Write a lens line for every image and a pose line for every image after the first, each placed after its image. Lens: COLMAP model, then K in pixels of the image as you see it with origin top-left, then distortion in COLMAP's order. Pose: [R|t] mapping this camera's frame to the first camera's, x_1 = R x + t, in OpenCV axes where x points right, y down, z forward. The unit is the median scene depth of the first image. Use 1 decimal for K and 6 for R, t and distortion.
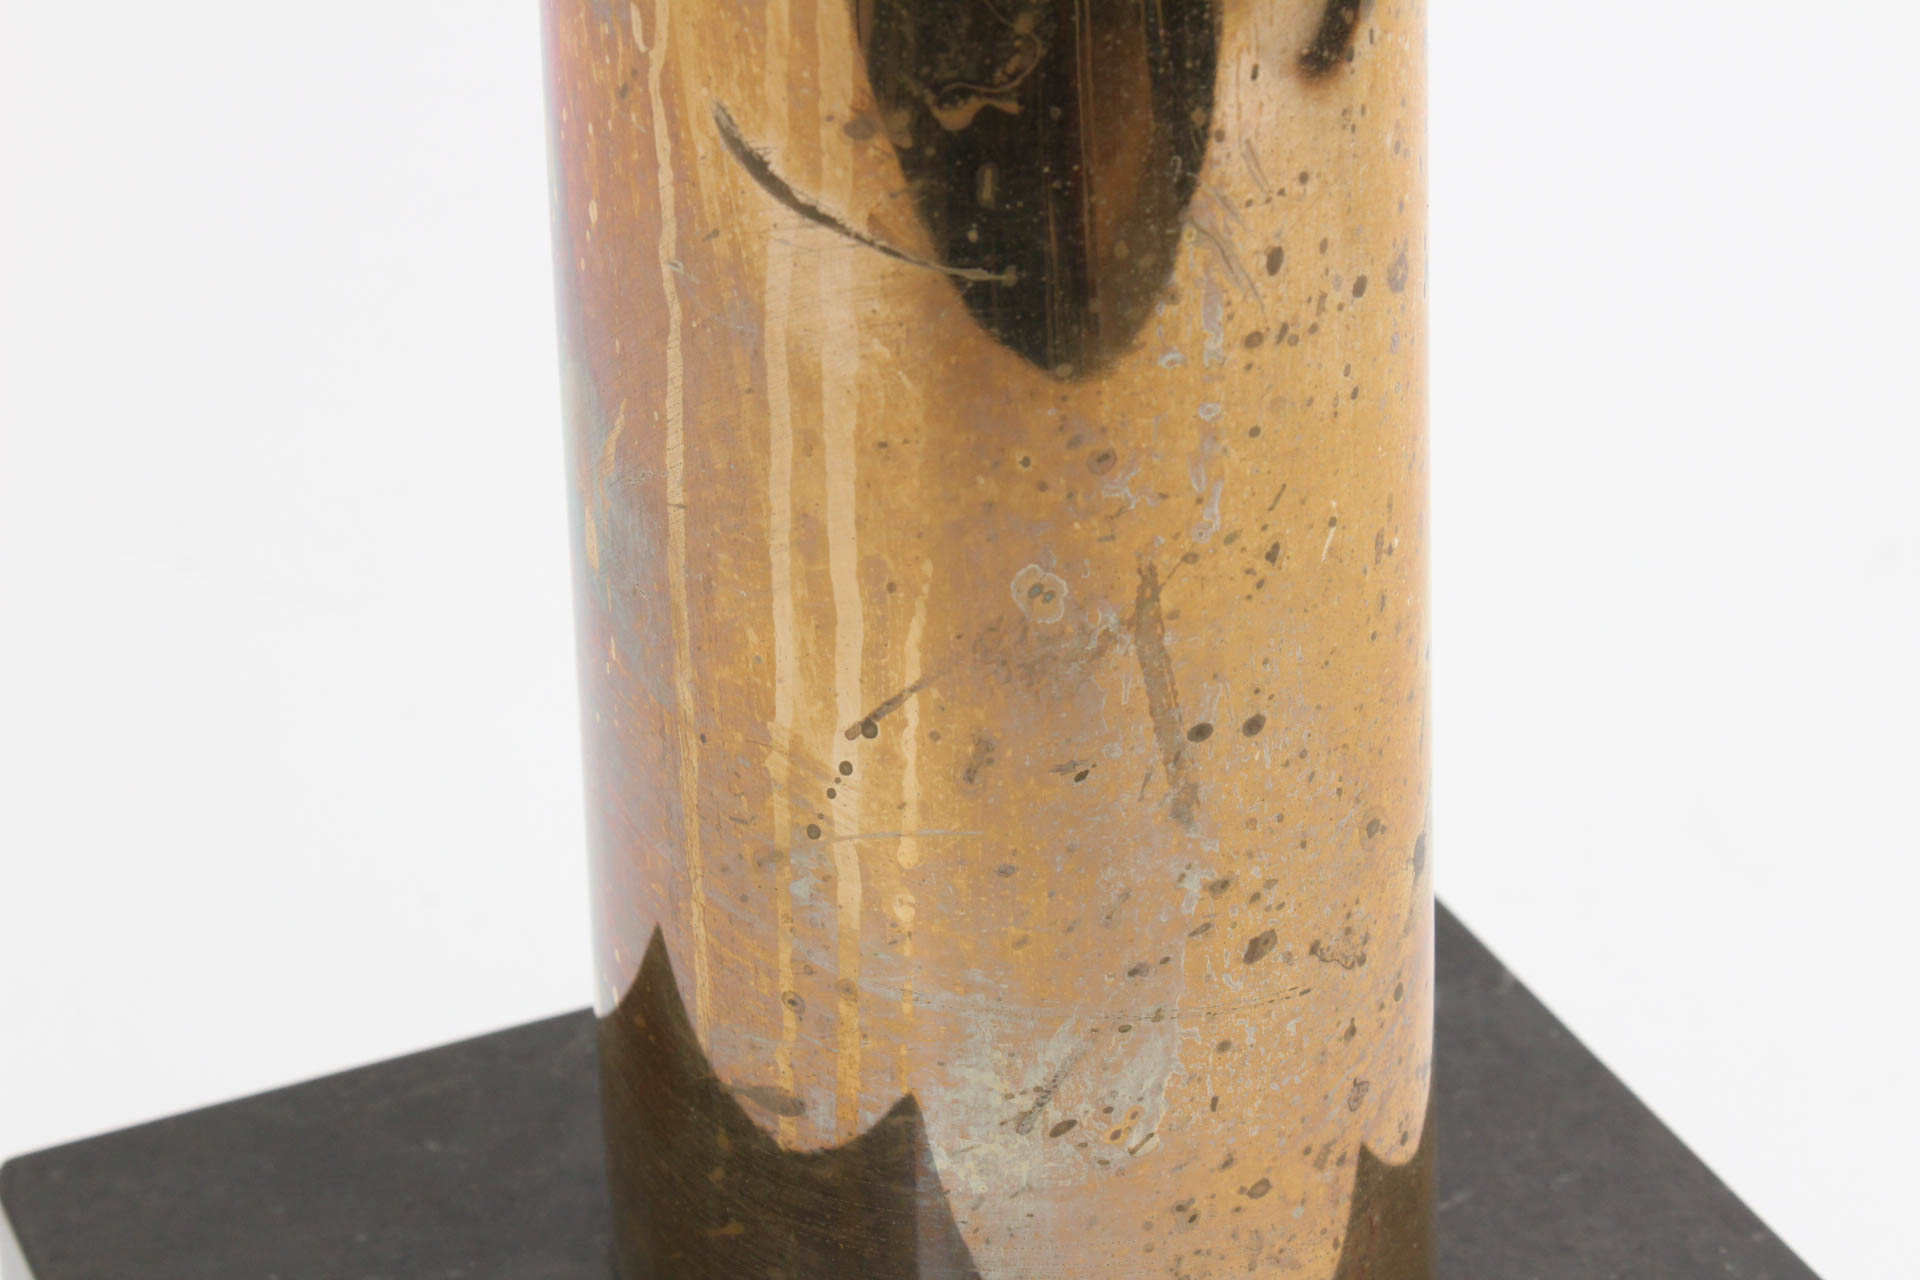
lens RADIAL K [[4638.9, 0, 960.0], [0, 4638.9, 640.0], [0, 0, 1]] dist [0.067311, 0.082989]
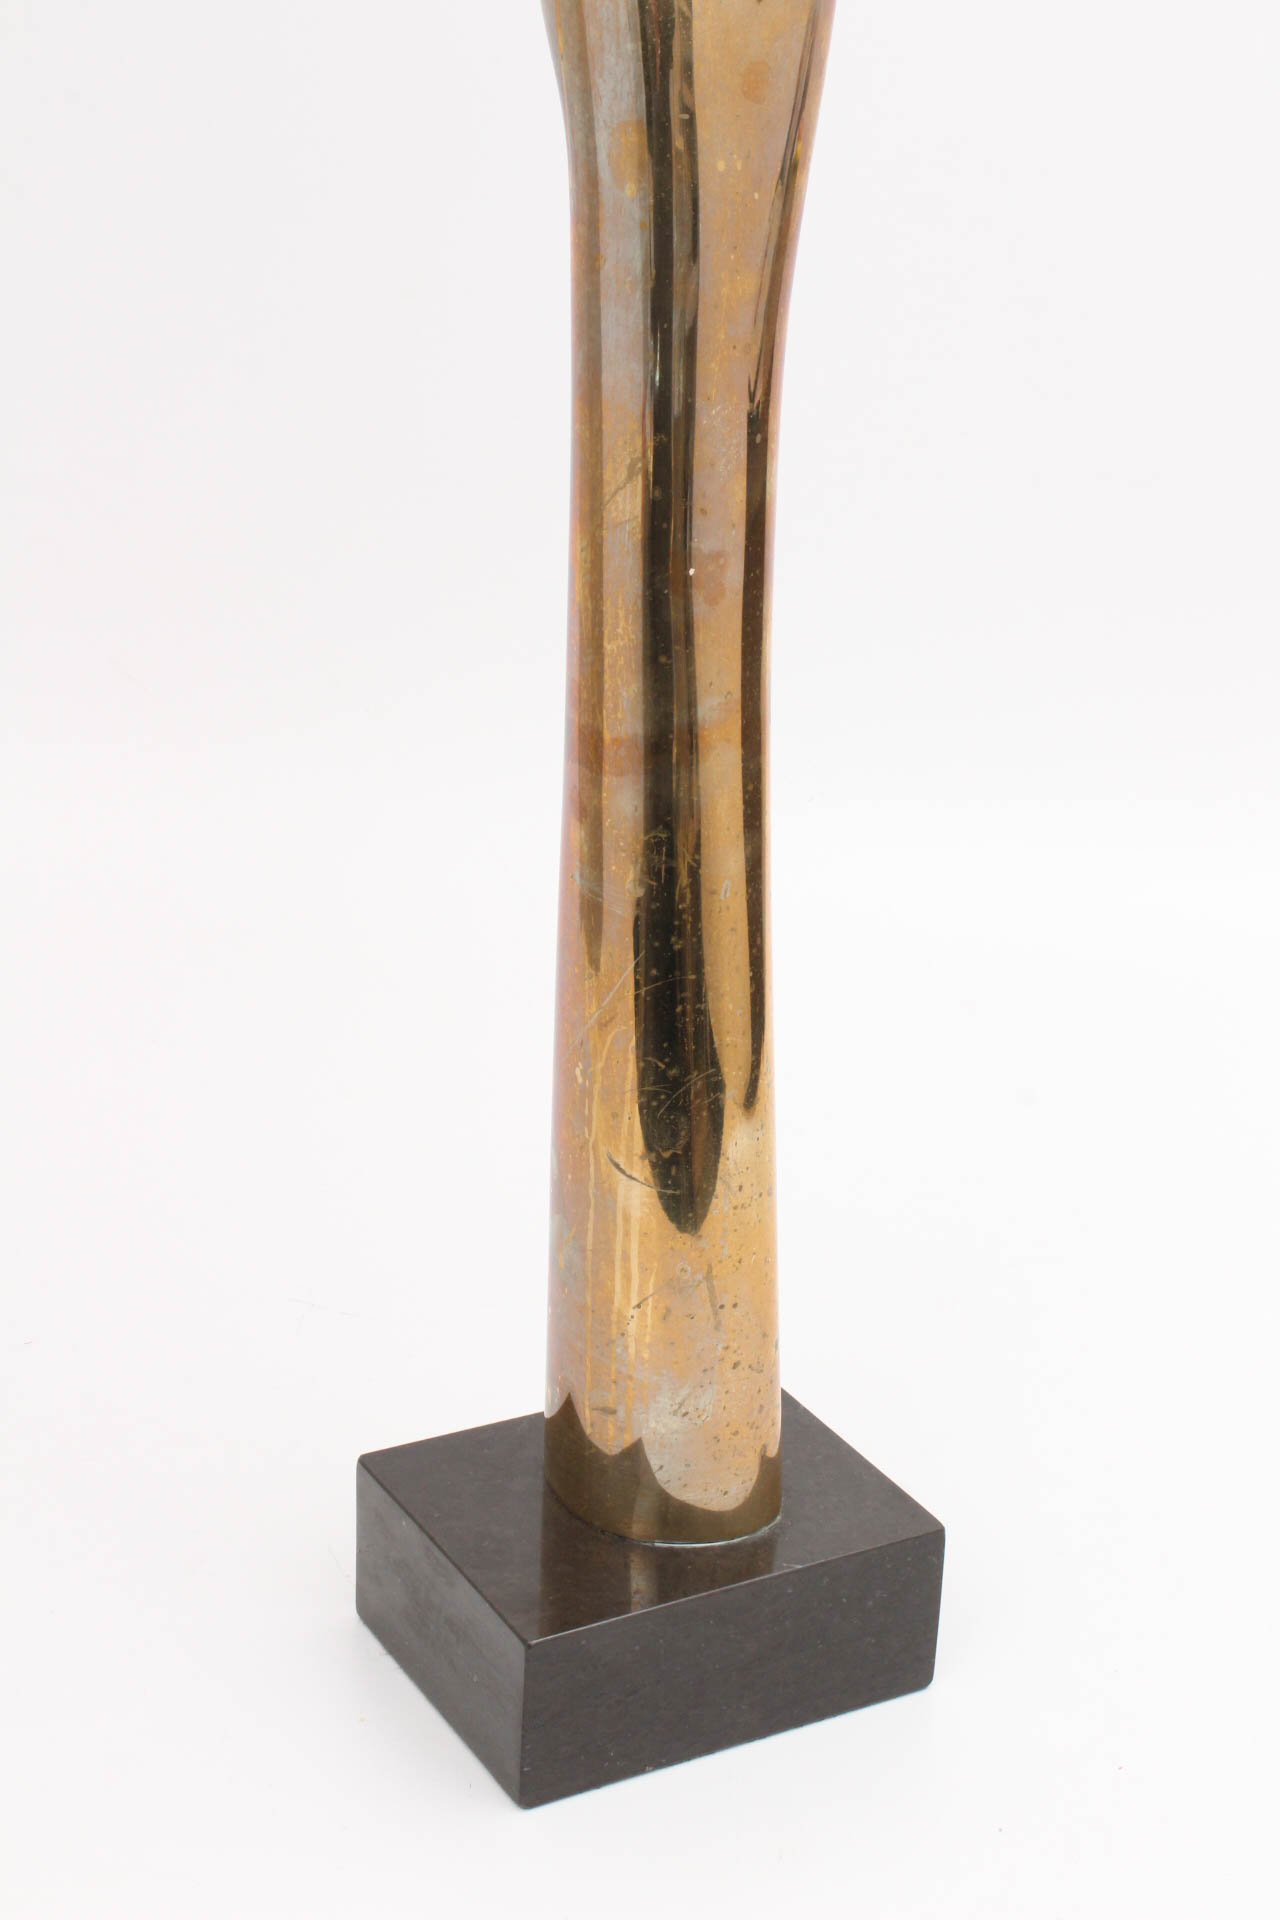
lens RADIAL K [[3479.9, 0, 640.0], [0, 3479.9, 960.0], [0, 0, 1]] dist [0.037824, 0.104214]
pose [[0.997793, 0.002000, 0.066367, -0.218383], [0.007883, 0.988908, -0.148317, 0.169034], [-0.065927, 0.148513, 0.986710, -1.998403]]
